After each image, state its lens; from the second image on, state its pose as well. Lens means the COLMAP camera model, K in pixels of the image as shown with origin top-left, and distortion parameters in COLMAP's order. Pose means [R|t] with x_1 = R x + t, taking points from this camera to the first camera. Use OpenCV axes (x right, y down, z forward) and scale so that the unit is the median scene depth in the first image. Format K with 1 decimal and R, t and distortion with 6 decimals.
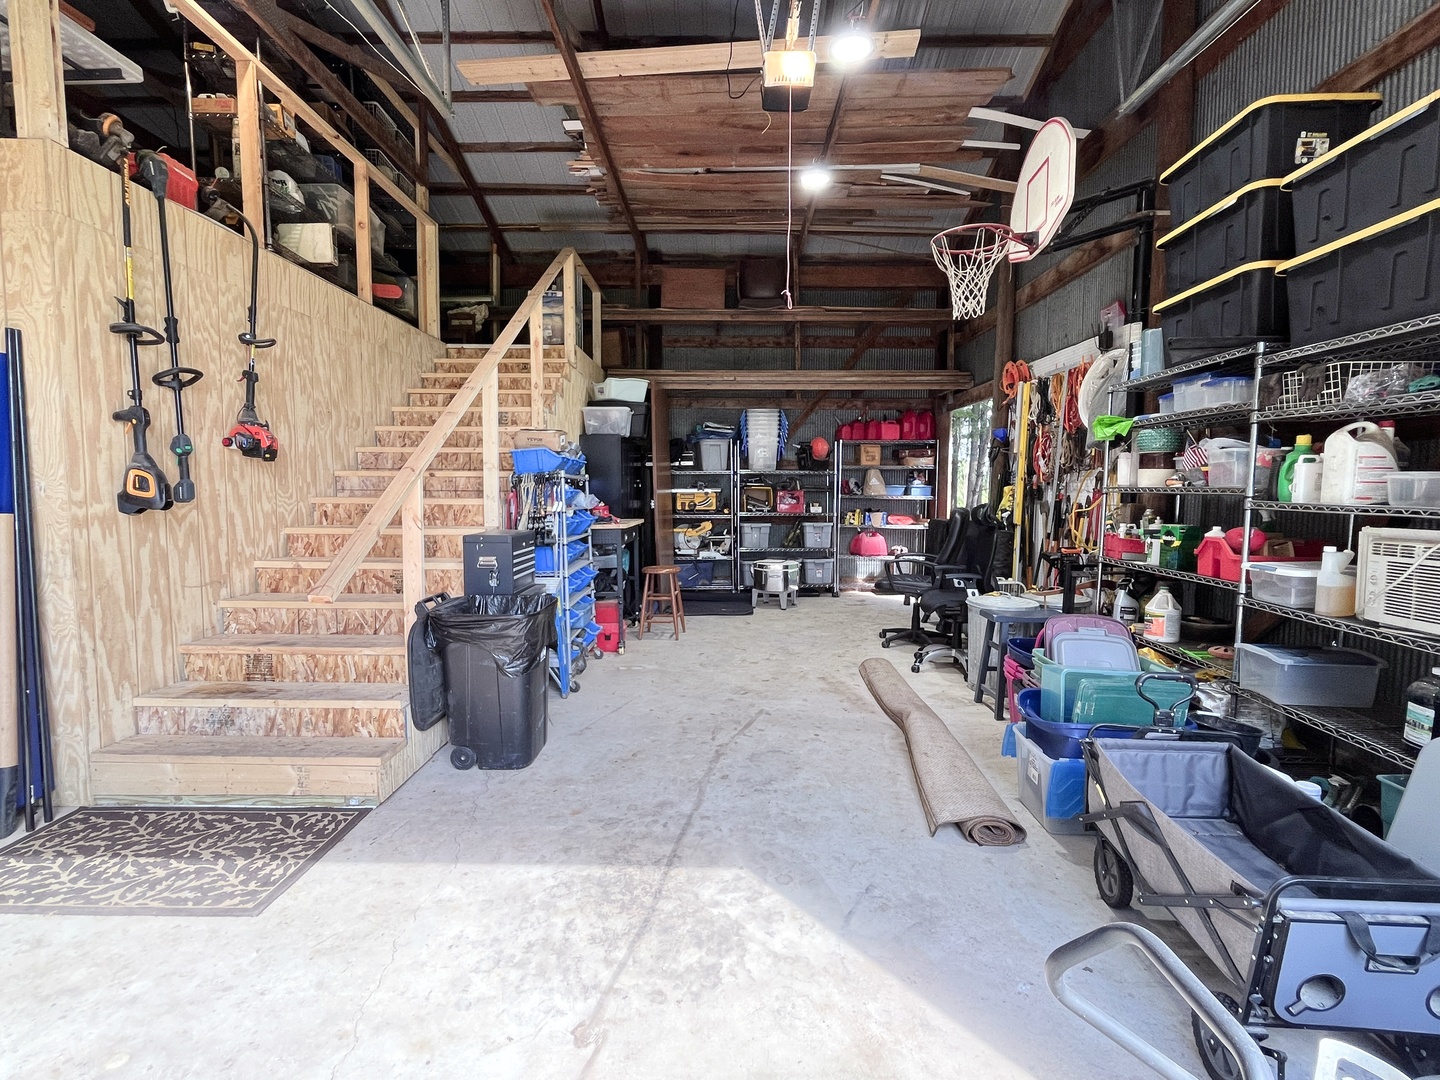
lens RADIAL K [[681.6, 0, 720.0], [0, 681.6, 540.0], [0, 0, 1]] dist [-0.002373, -0.000724]
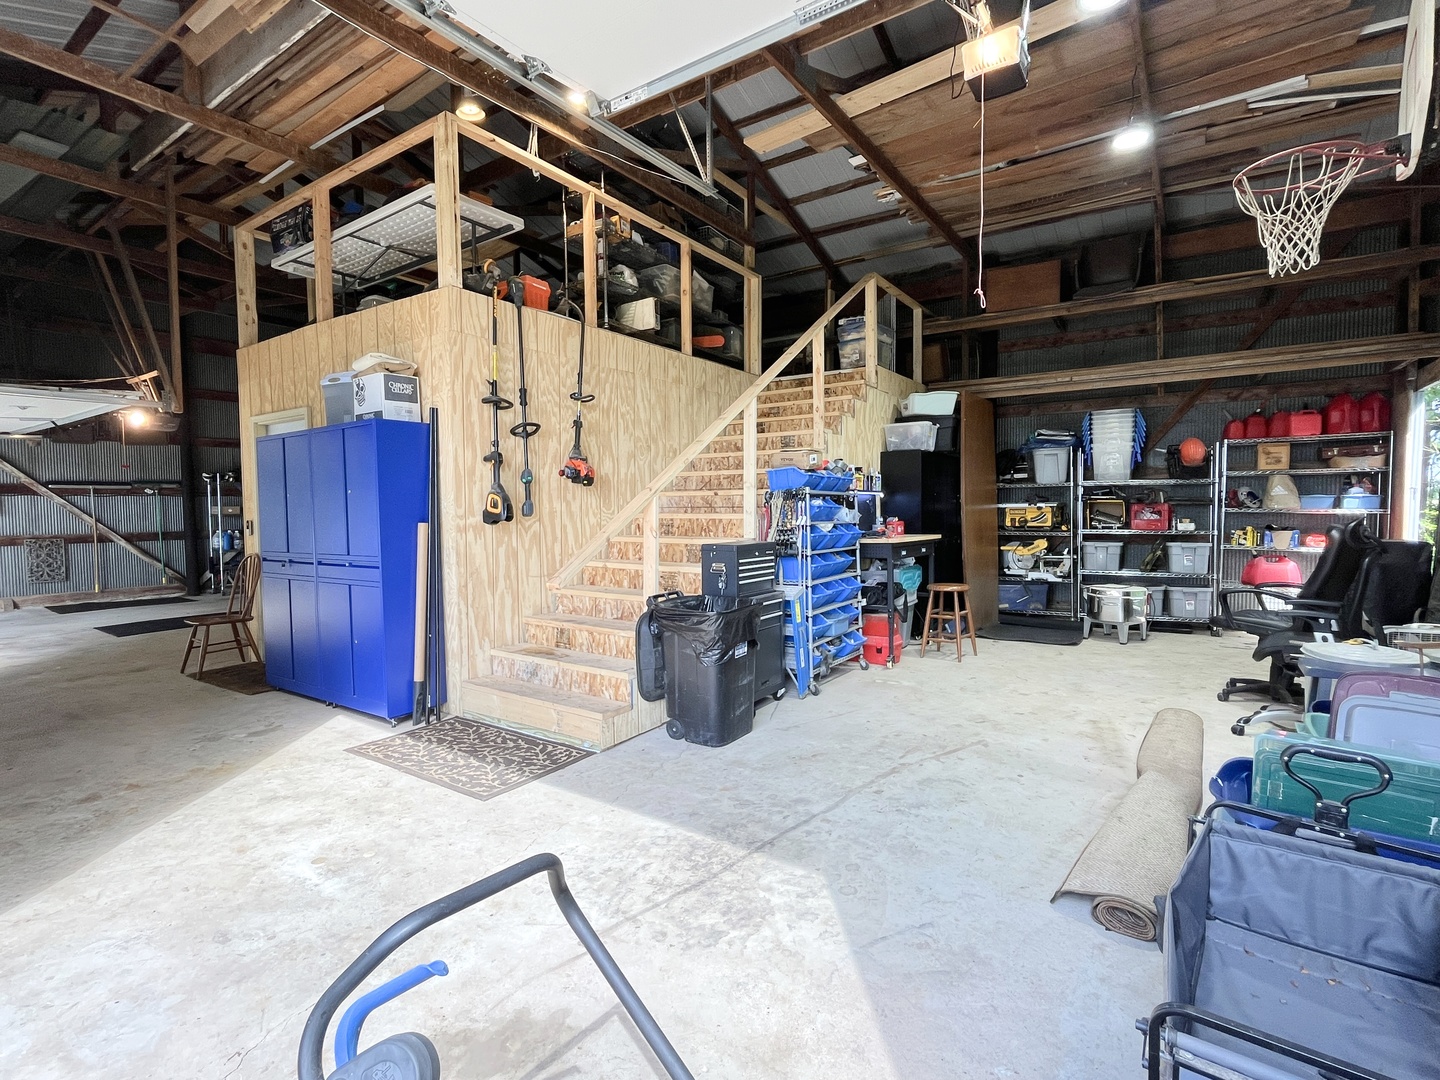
lens RADIAL K [[681.6, 0, 720.0], [0, 681.6, 540.0], [0, 0, 1]] dist [-0.002373, -0.000724]
pose [[0.834759, 0.016373, -0.550372, 0.246491], [-0.030628, 0.999391, -0.016723, 0.003942], [0.549763, 0.030817, 0.834752, 0.024777]]
